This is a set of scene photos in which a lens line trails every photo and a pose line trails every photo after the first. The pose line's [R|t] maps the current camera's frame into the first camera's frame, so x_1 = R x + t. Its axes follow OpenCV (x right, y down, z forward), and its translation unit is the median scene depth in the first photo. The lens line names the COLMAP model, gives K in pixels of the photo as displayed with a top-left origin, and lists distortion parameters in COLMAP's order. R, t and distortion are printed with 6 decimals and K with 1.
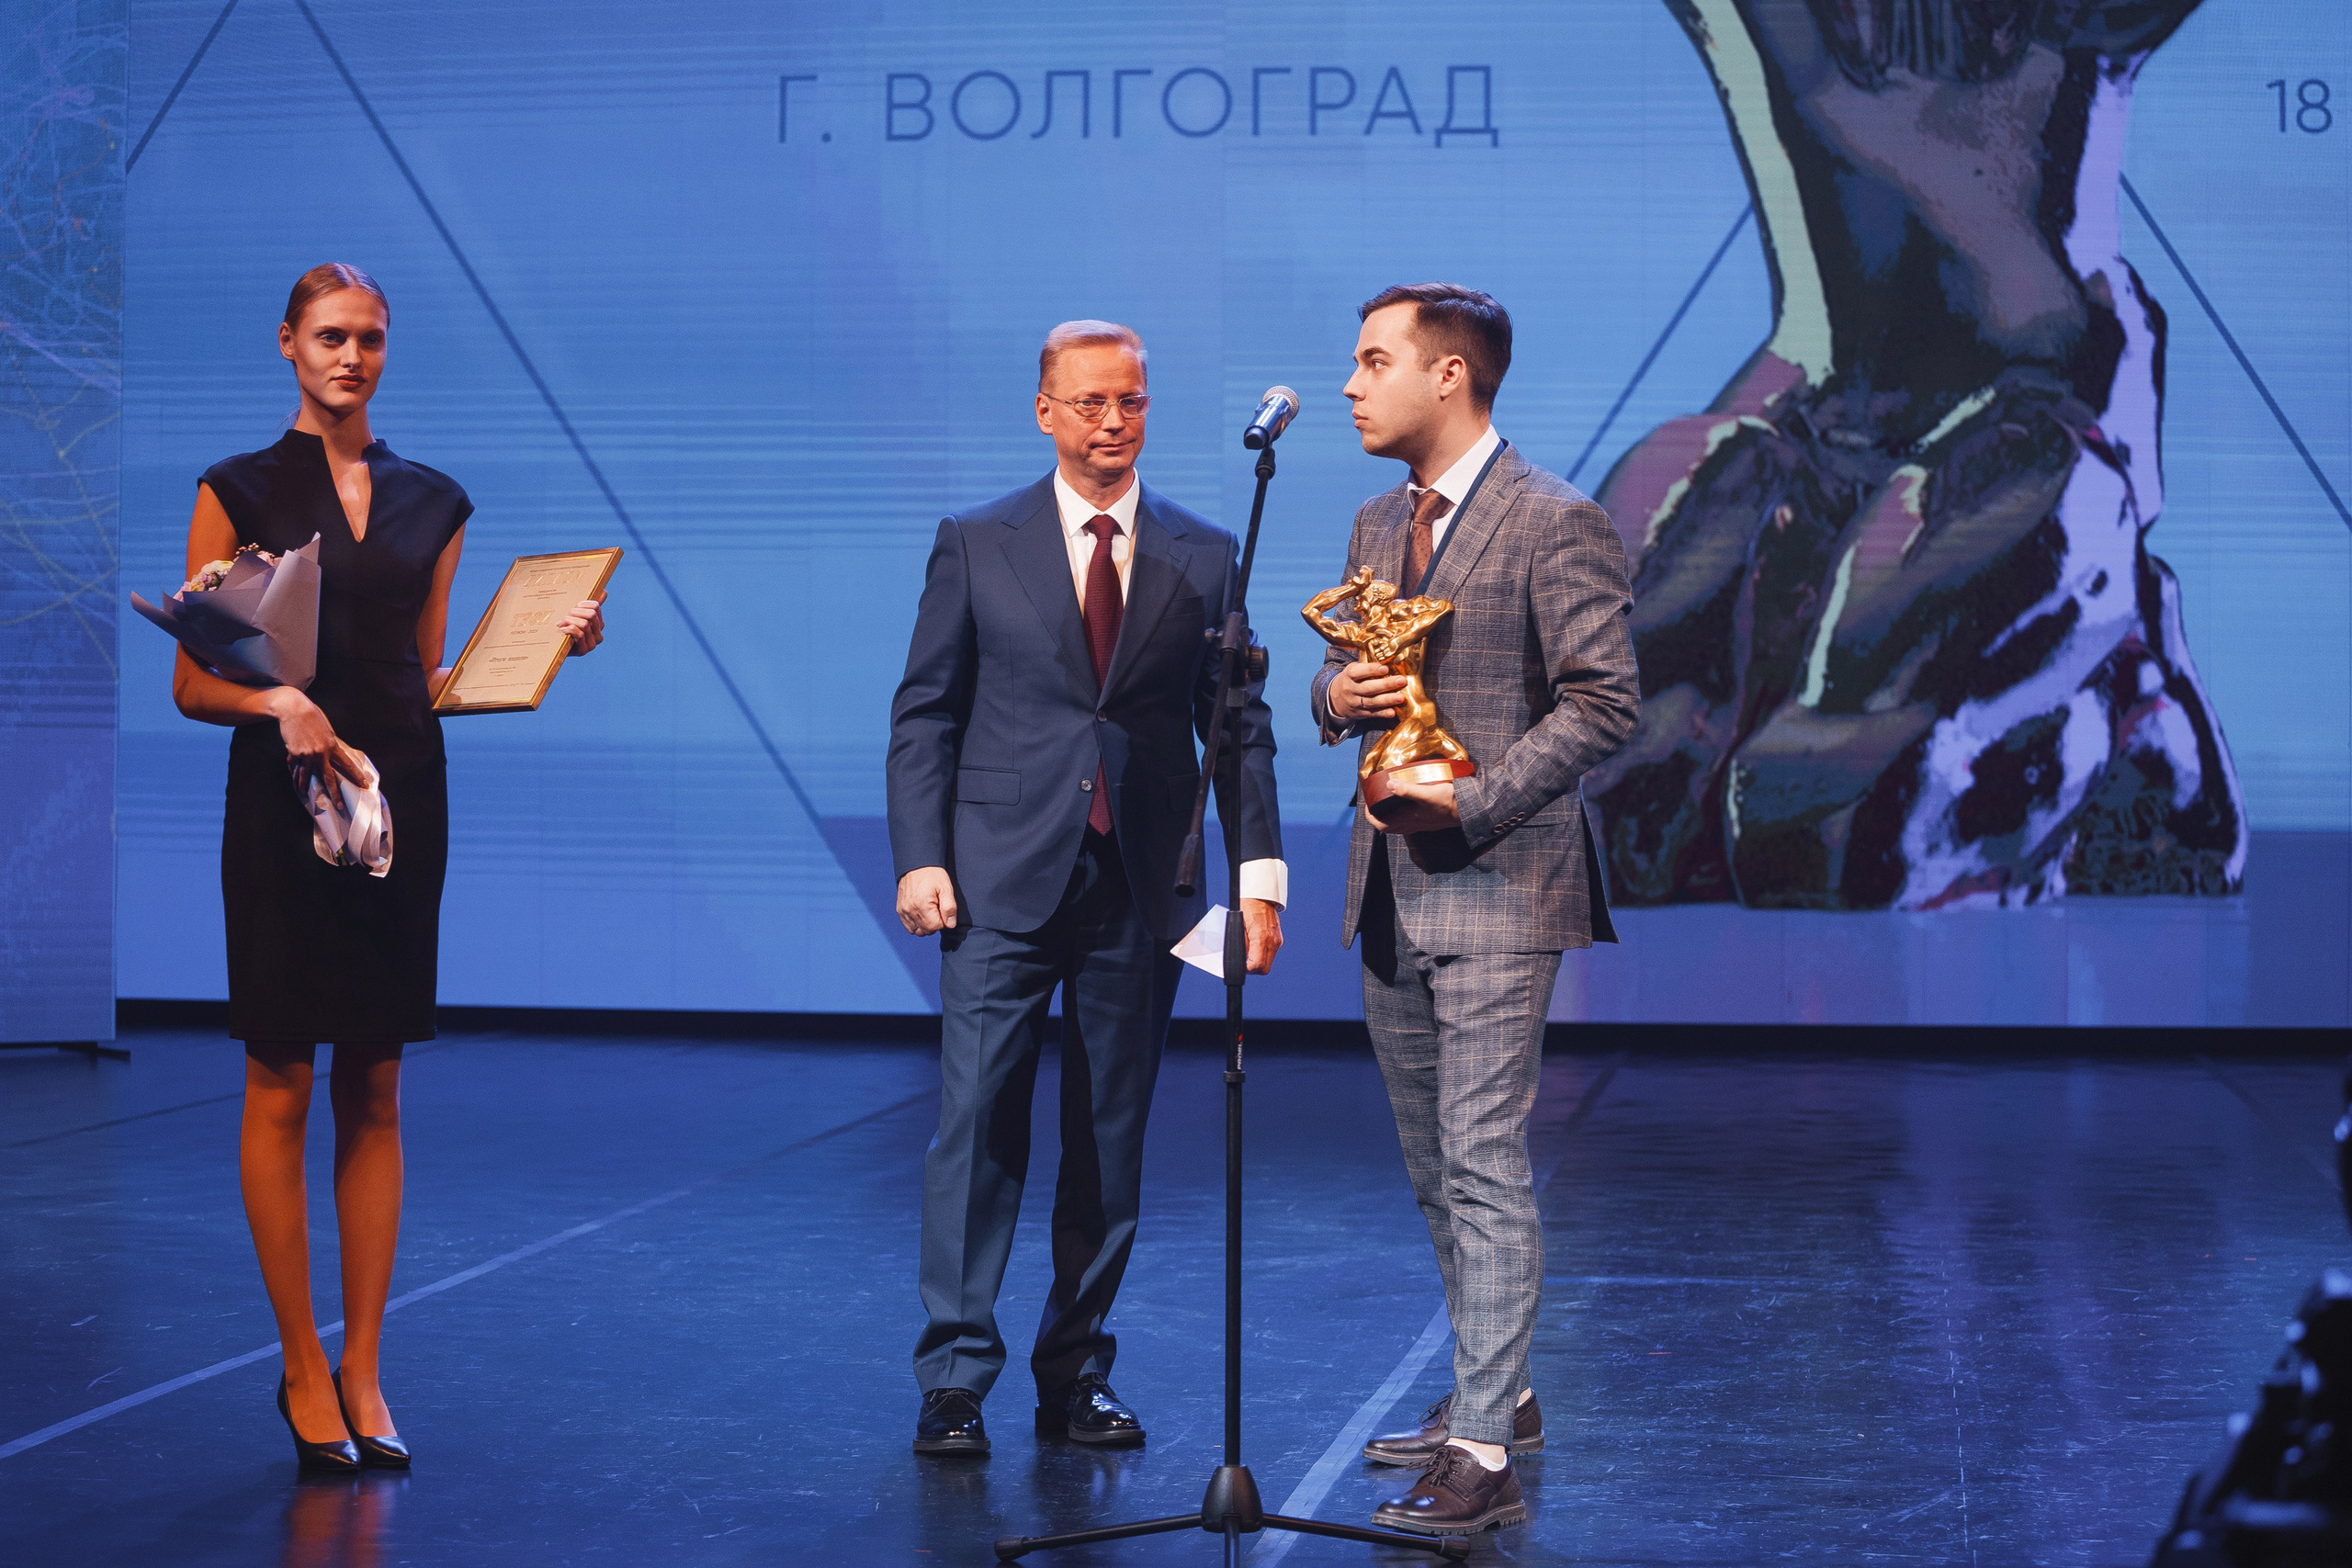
lens RADIAL K [[4812.5, 0, 1176.0], [0, 4812.5, 784.0], [0, 0, 1]] dist [-0.316594, 0.226392]
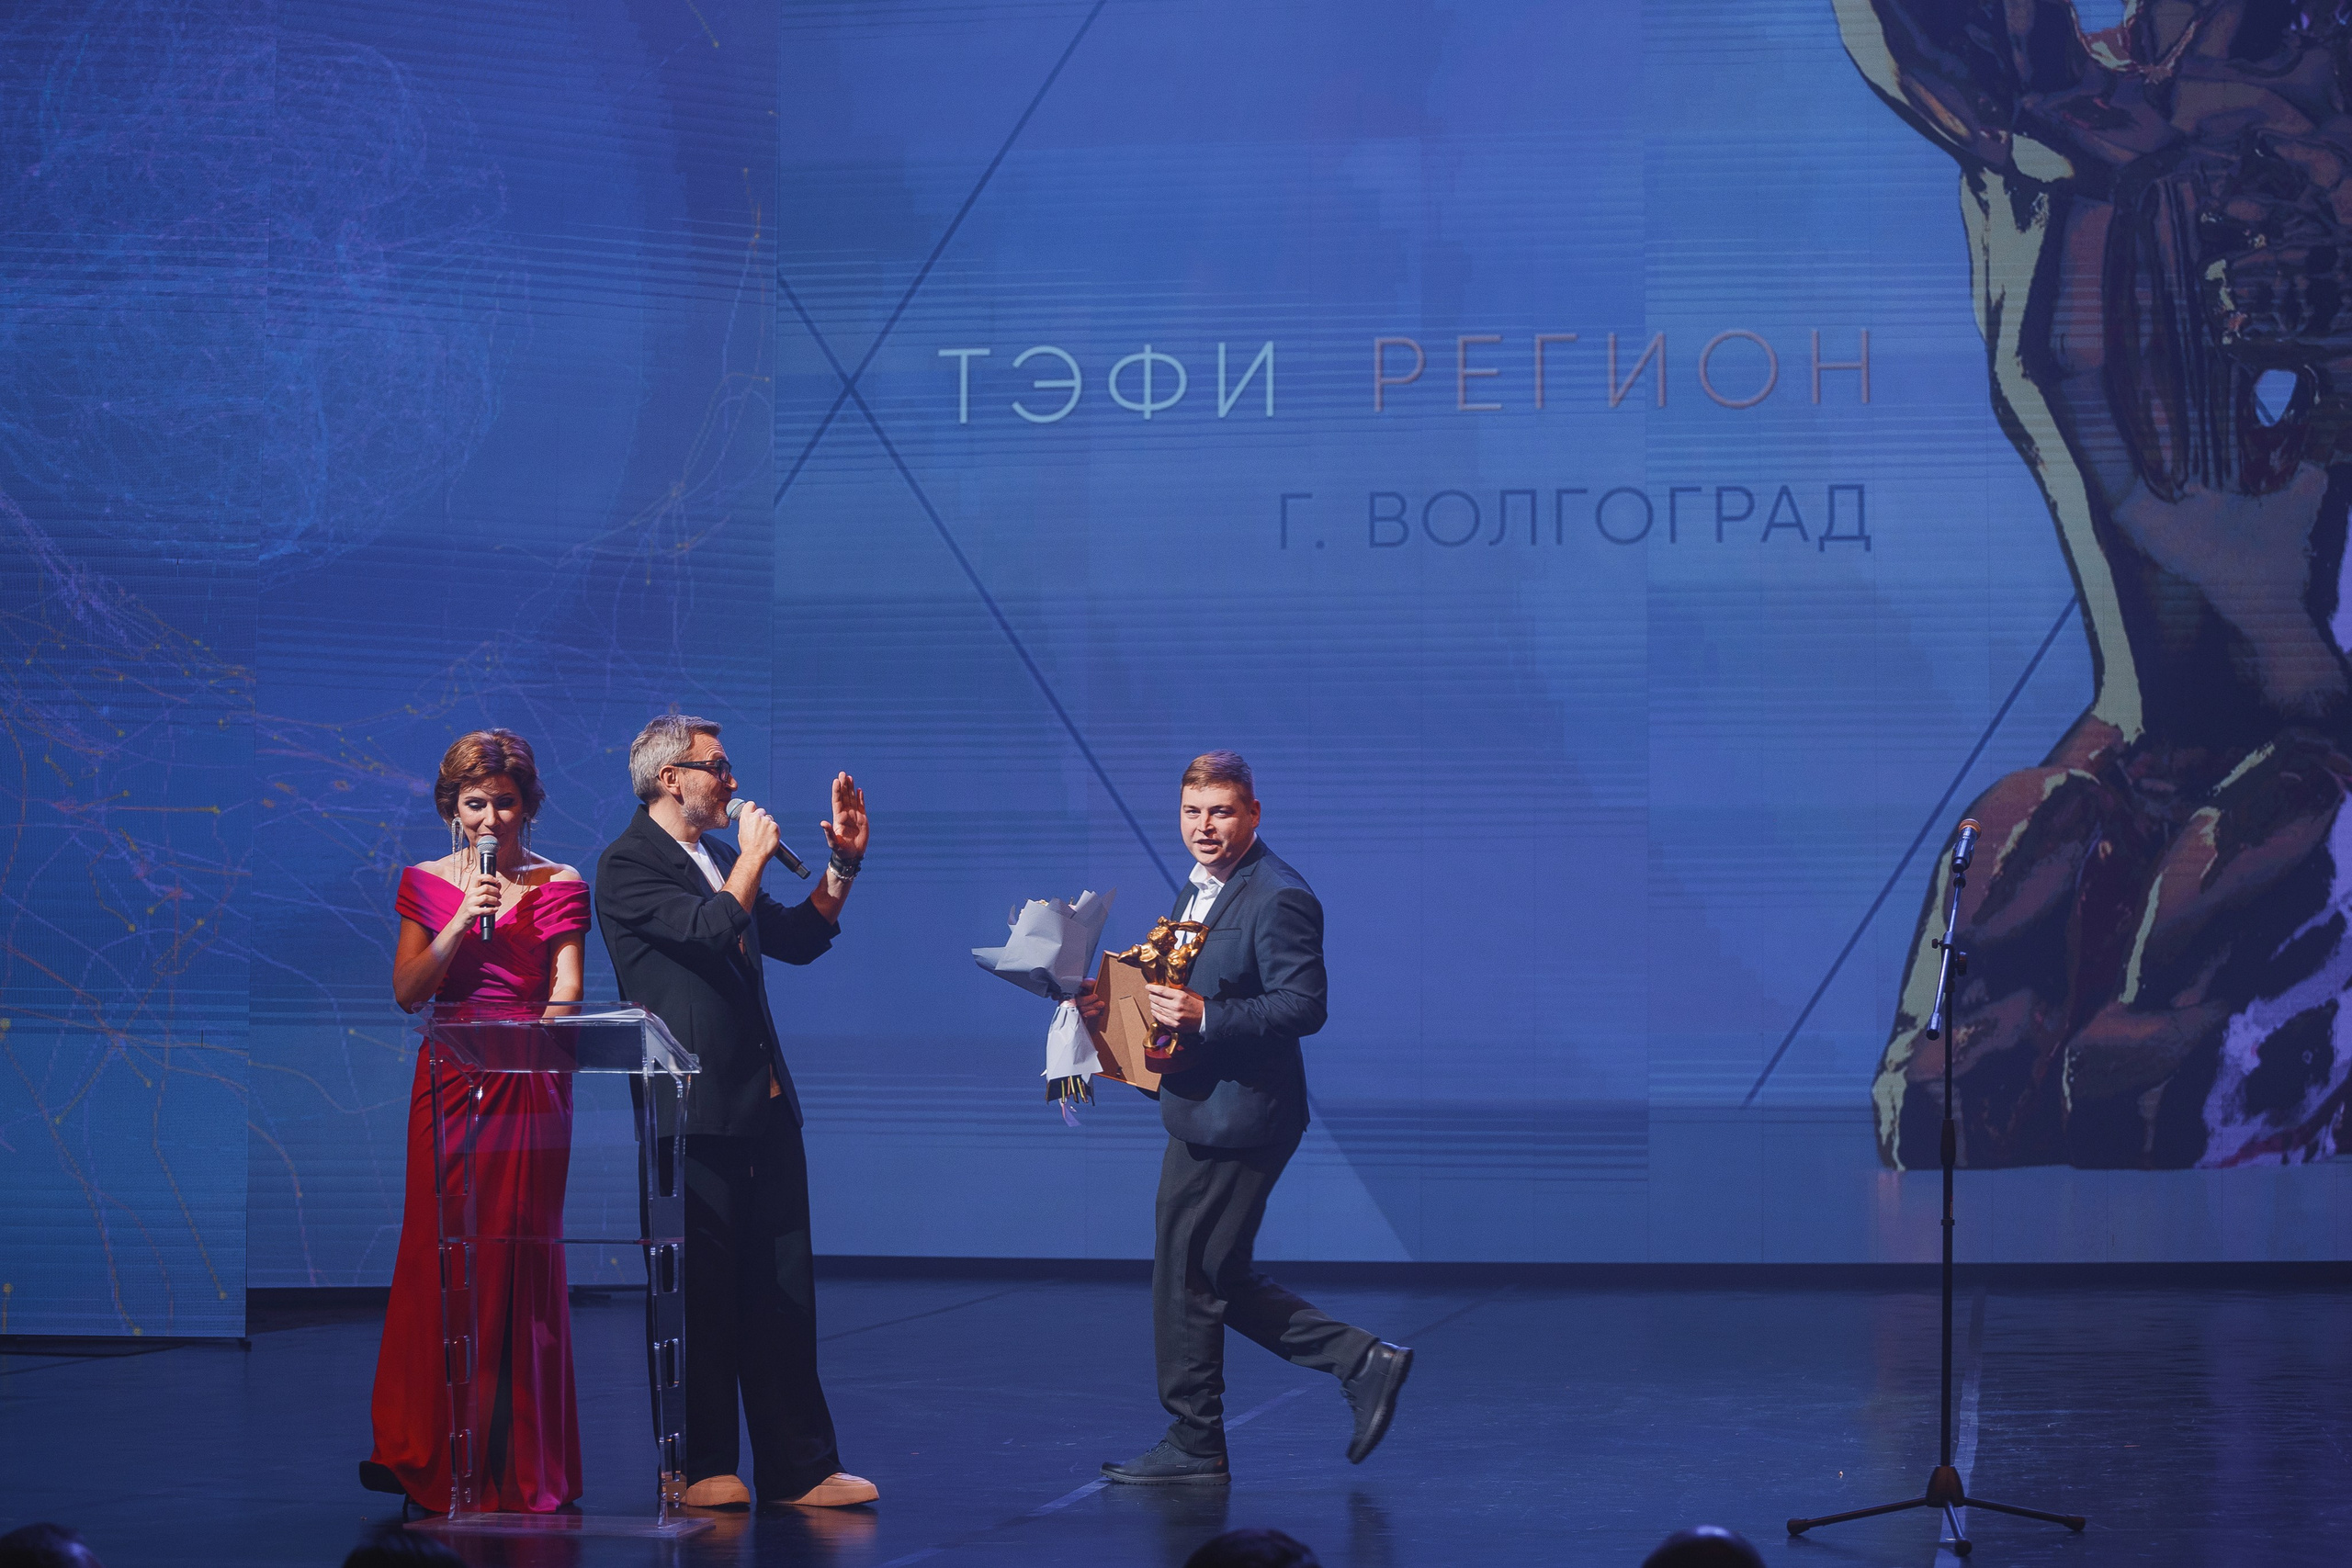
lens RADIAL K [[4914.3, 0, 1176.0], [0, 4914.3, 784.0], [0, 0, 1]] dist [-0.319369, 0.014007]
pose [[0.998287, -0.007035, -0.058075, -0.039025], [0.003181, 0.997802, -0.066191, 0.009167], [0.058413, 0.065893, 0.996115, -0.260938]]
